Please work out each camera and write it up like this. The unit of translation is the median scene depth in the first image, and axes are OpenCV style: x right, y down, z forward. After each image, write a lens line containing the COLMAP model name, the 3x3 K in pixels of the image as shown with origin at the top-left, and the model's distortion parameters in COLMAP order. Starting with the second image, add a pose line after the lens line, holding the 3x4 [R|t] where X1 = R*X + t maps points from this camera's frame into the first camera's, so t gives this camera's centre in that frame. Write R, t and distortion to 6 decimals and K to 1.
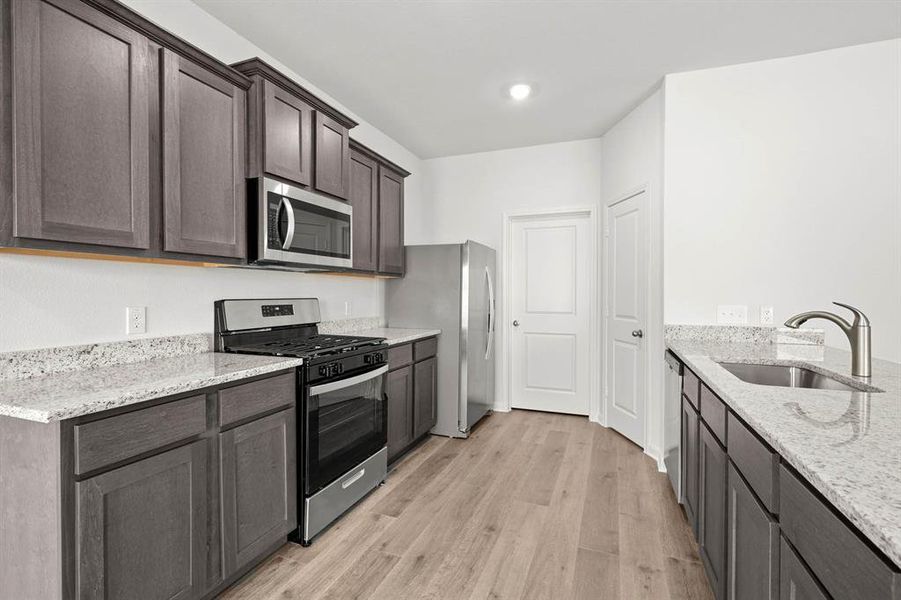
lens RADIAL K [[428.2, 0, 450.5], [0, 428.2, 300.0], [0, 0, 1]] dist [-0.000677, -0.000075]
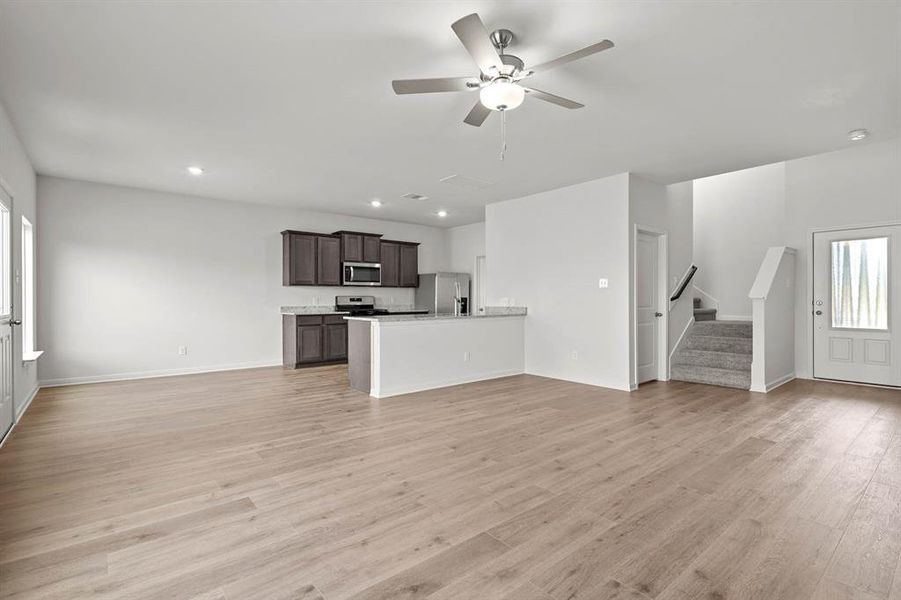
lens RADIAL K [[444.0, 0, 450.5], [0, 444.0, 300.0], [0, 0, 1]] dist [-0.002919, -0.000298]
pose [[0.877936, -0.003955, -0.478762, 1.791510], [-0.001574, 0.999937, -0.011147, 0.061612], [0.478775, 0.010540, 0.877874, -1.546193]]
